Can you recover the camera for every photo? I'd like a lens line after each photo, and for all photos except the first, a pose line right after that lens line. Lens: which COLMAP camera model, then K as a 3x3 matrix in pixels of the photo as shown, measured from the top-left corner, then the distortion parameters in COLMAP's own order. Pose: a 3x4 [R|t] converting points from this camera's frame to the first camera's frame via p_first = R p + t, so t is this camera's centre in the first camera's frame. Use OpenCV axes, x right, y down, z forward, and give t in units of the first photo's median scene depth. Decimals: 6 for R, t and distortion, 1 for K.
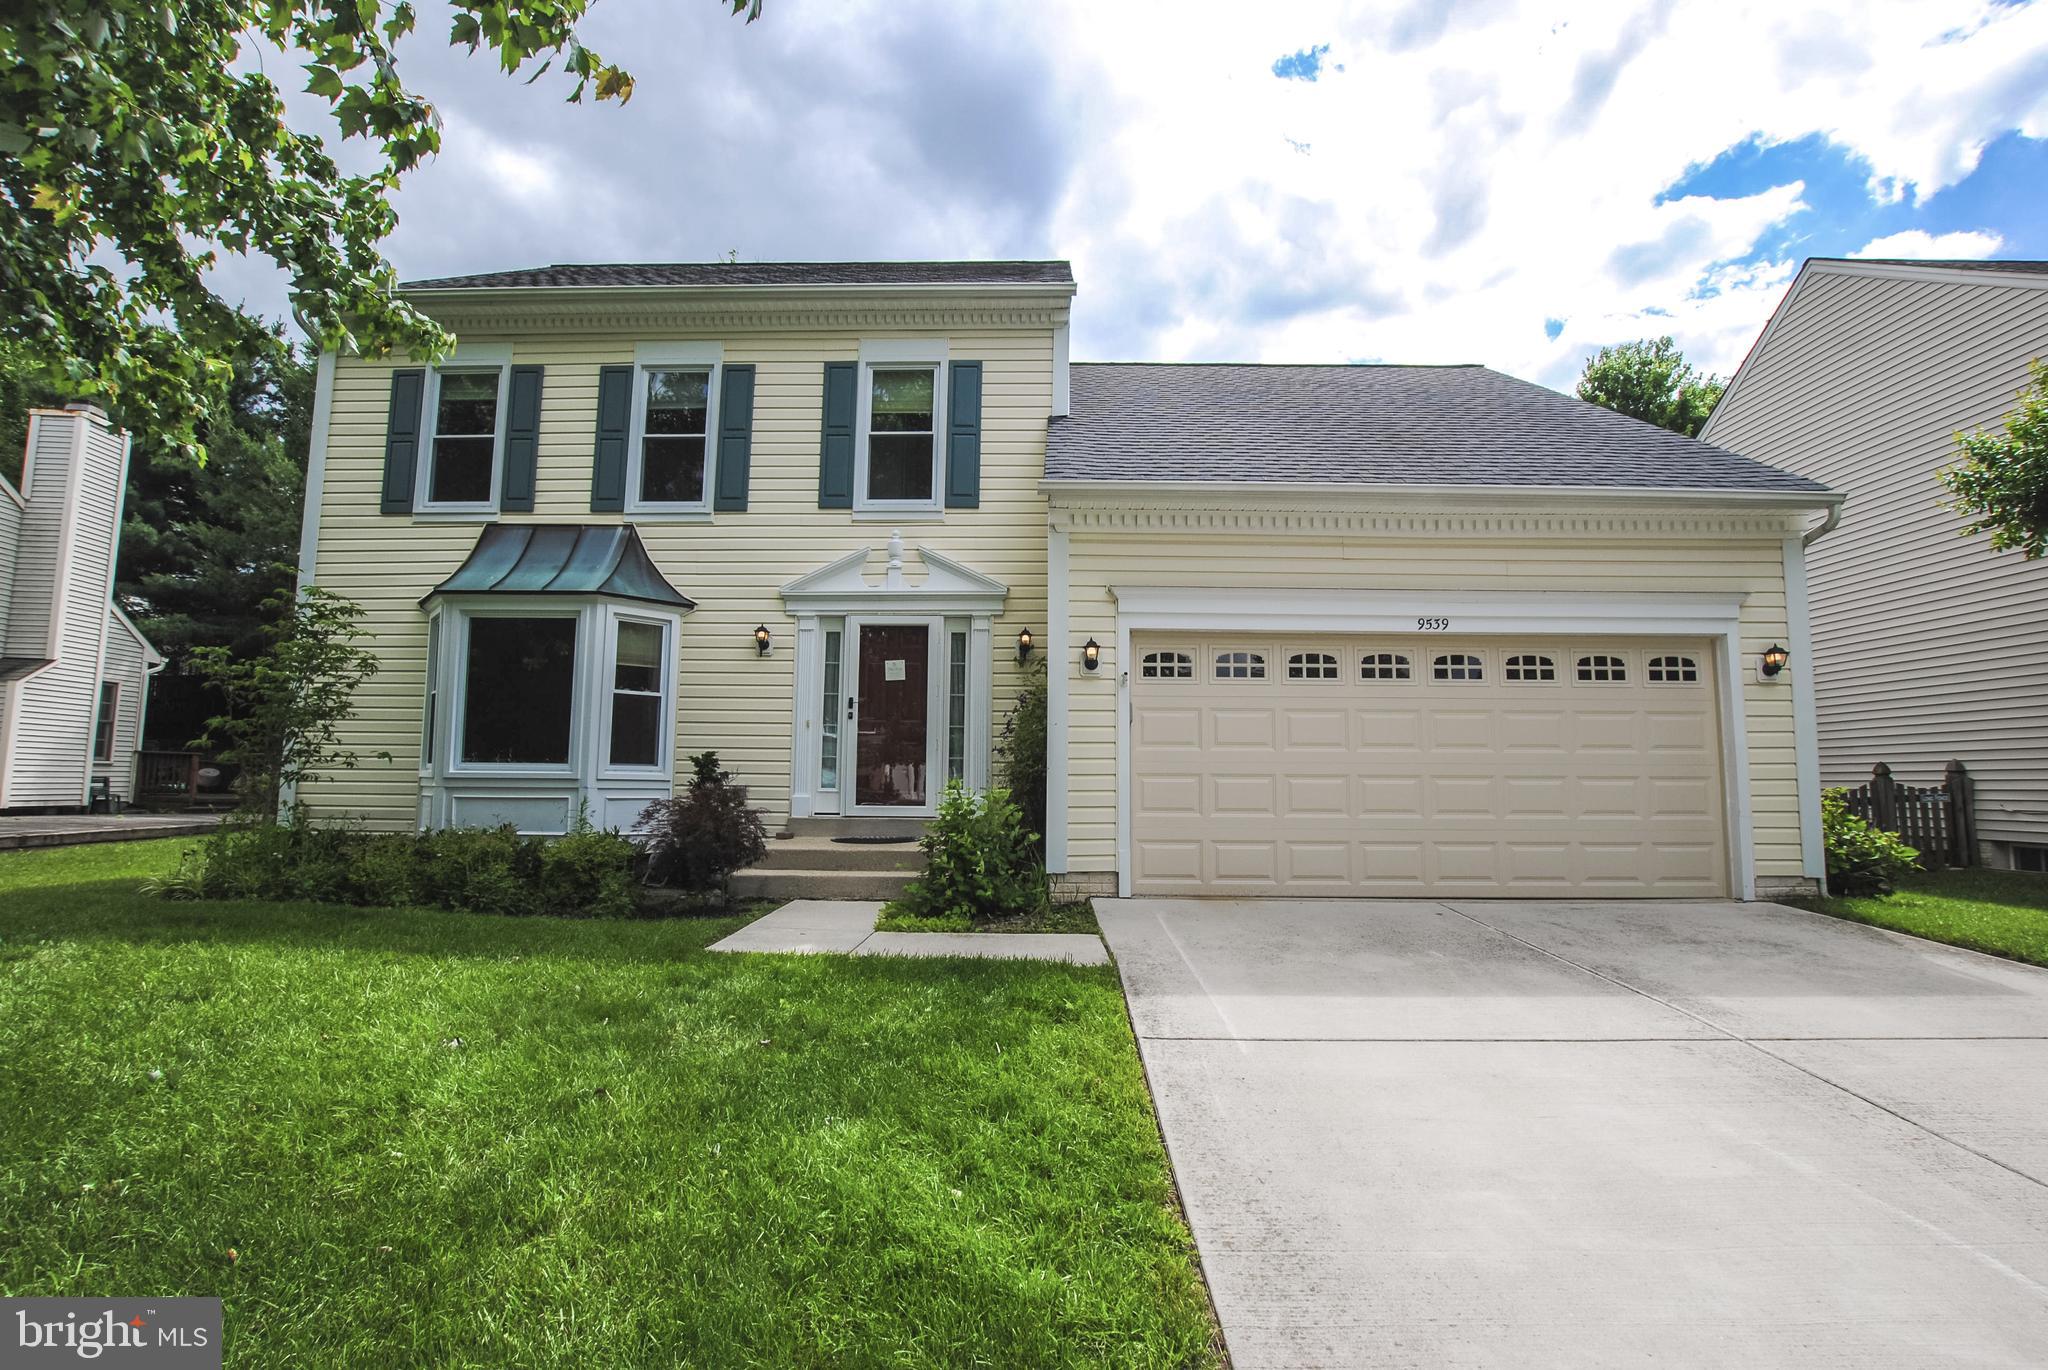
lens RADIAL K [[898.3, 0, 1029.8], [0, 898.3, 695.7], [0, 0, 1]] dist [-0.016738, -0.000614]
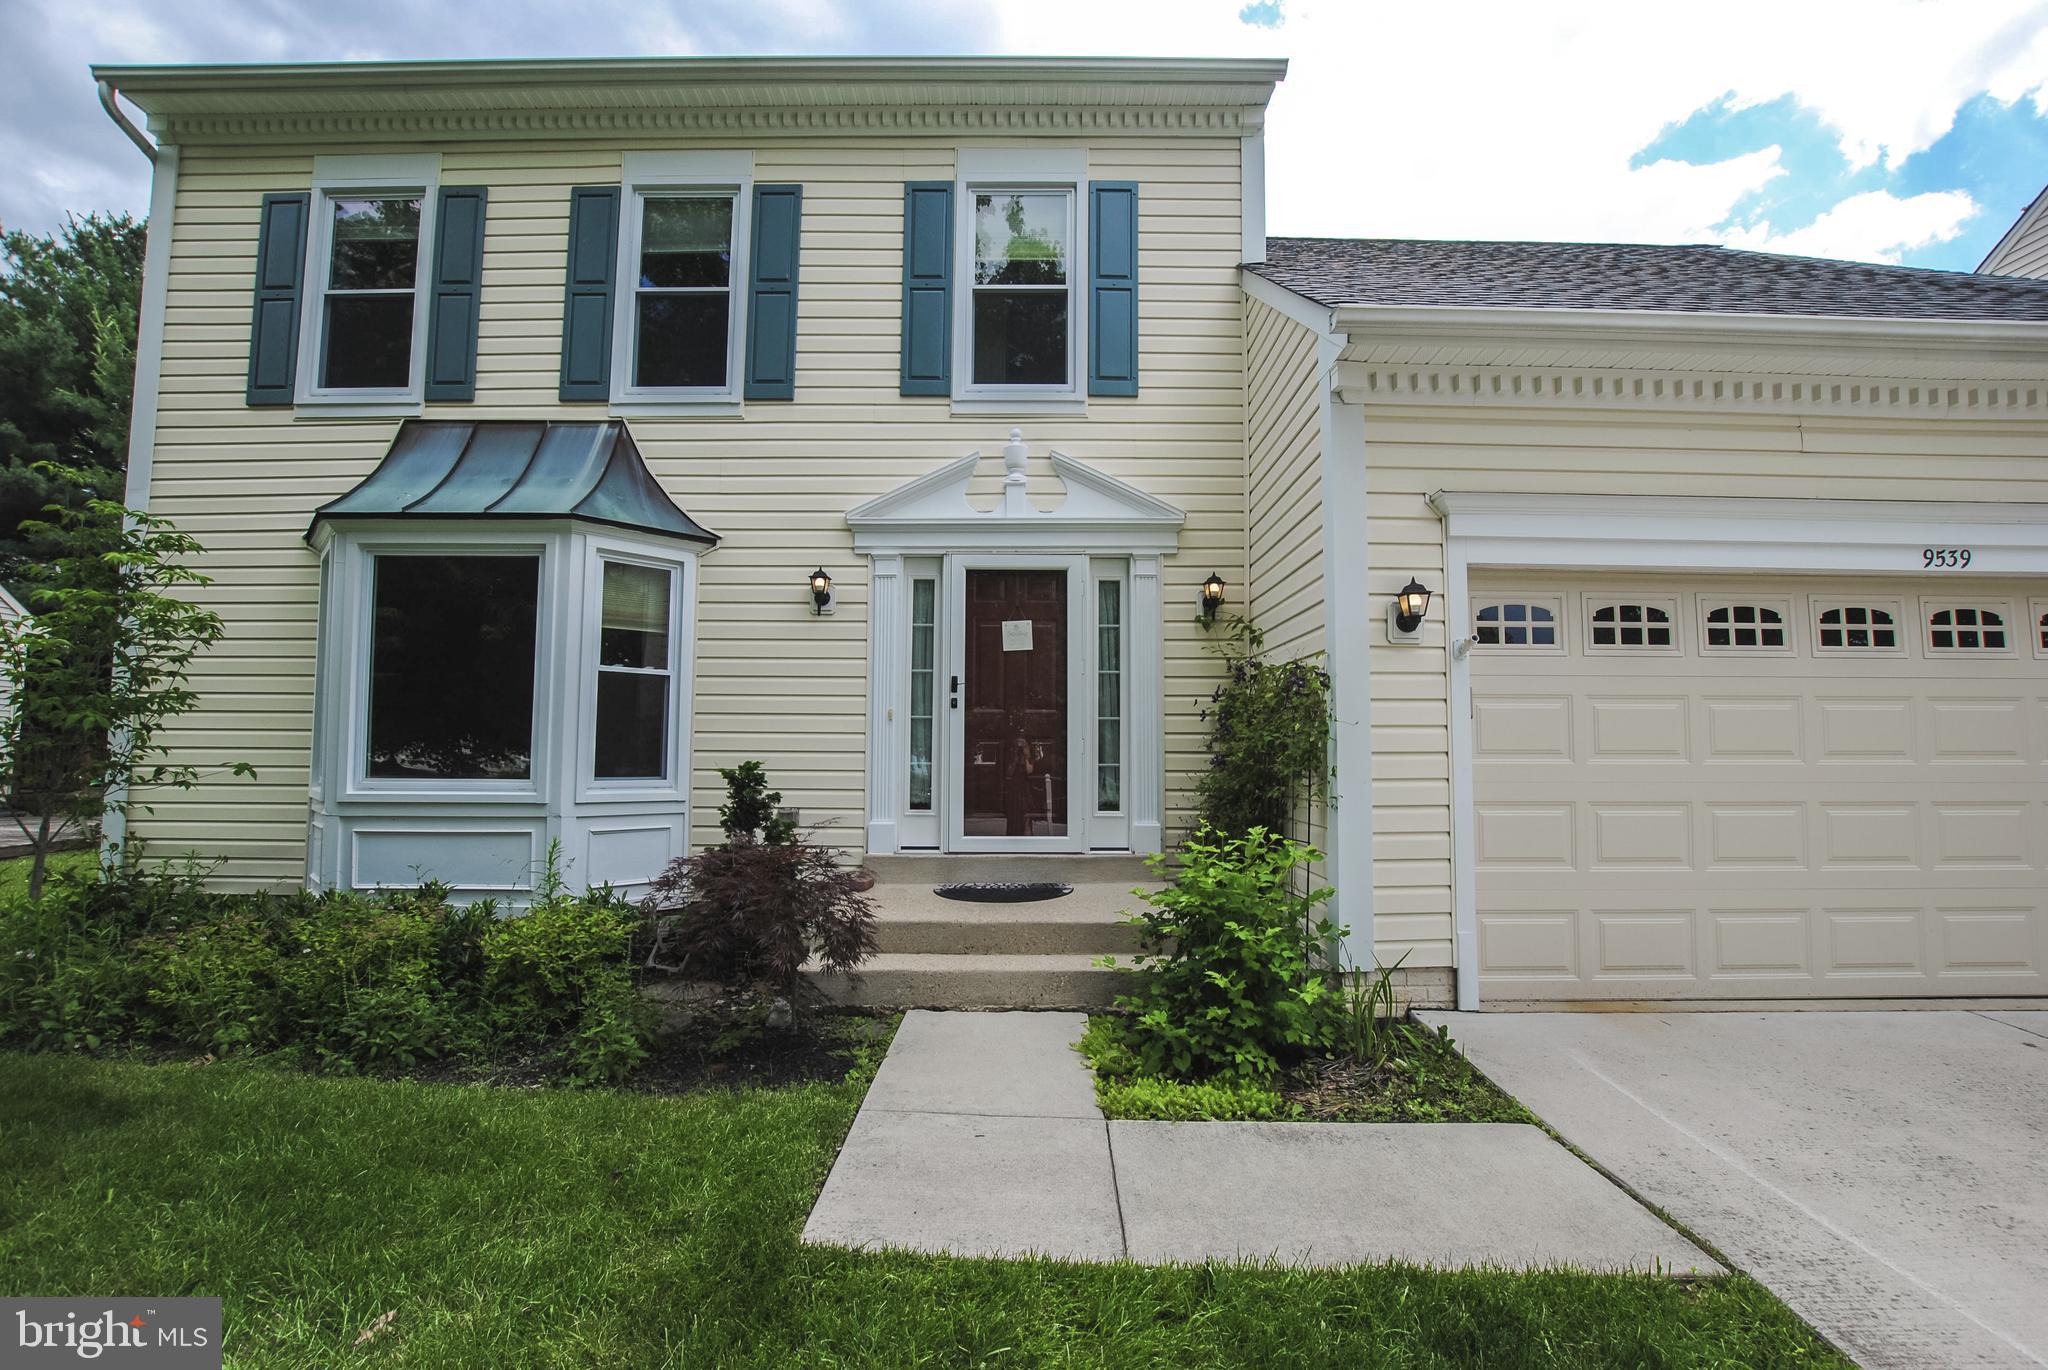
lens RADIAL K [[898.3, 0, 1027.3], [0, 898.3, 678.1], [0, 0, 1]] dist [-0.016738, -0.000614]
pose [[0.999689, -0.003990, 0.024631, -0.159308], [0.003532, 0.999821, 0.018599, -0.008402], [-0.024701, -0.018506, 0.999524, 0.321415]]
